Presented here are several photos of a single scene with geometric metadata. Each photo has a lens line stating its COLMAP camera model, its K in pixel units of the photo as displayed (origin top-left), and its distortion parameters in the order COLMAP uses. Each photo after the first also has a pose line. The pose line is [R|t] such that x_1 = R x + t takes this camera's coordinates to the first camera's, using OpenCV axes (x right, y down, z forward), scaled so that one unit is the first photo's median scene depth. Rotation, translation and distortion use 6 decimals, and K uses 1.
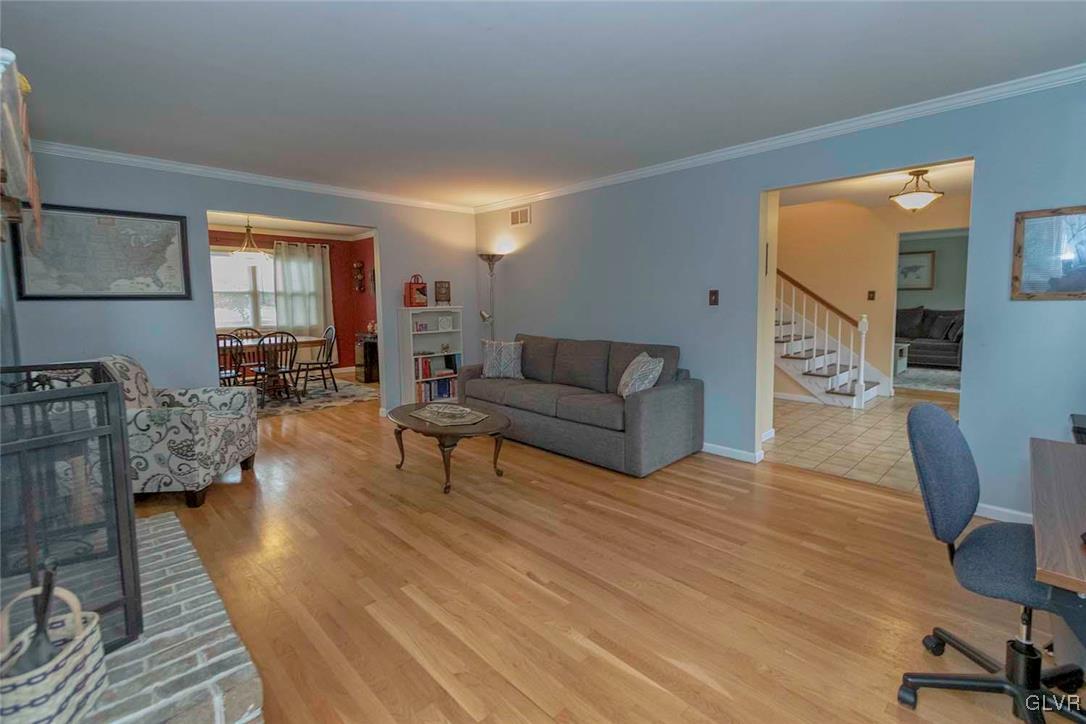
lens RADIAL K [[487.9, 0, 543.5], [0, 487.9, 341.0], [0, 0, 1]] dist [0.008907, -0.000071]
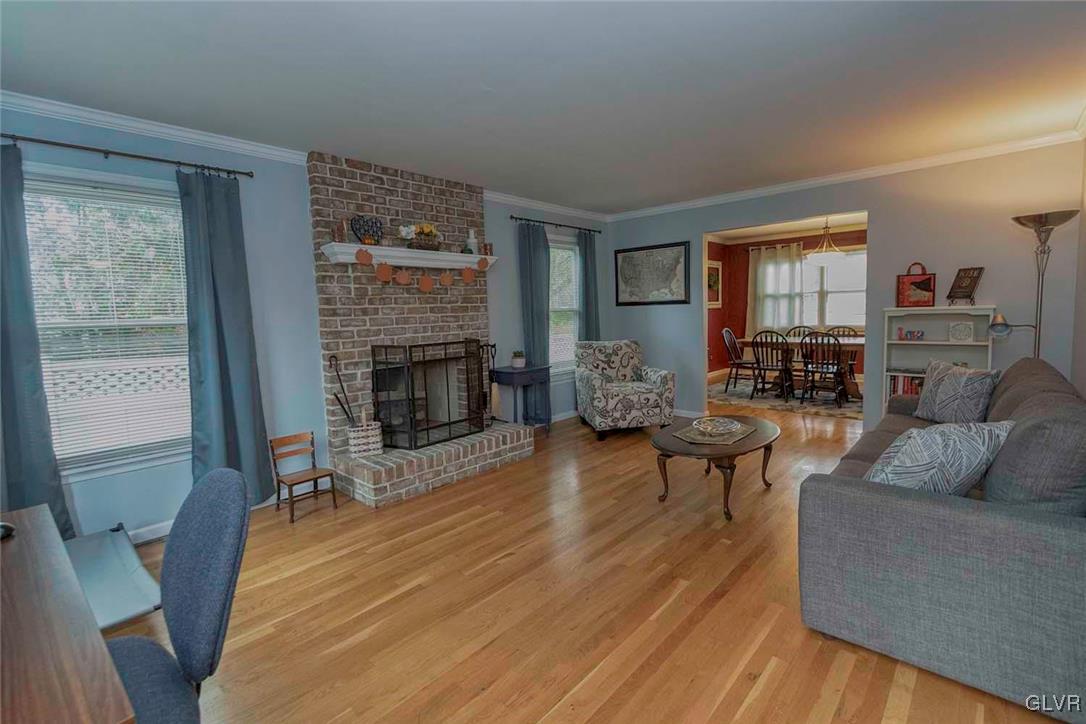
lens RADIAL K [[493.2, 0, 559.3], [0, 493.2, 344.7], [0, 0, 1]] dist [0.008152, -0.000244]
pose [[0.065633, 0.077611, -0.994821, 0.460937], [-0.054588, 0.995757, 0.074083, -0.040741], [0.996350, 0.049443, 0.069591, 0.431503]]
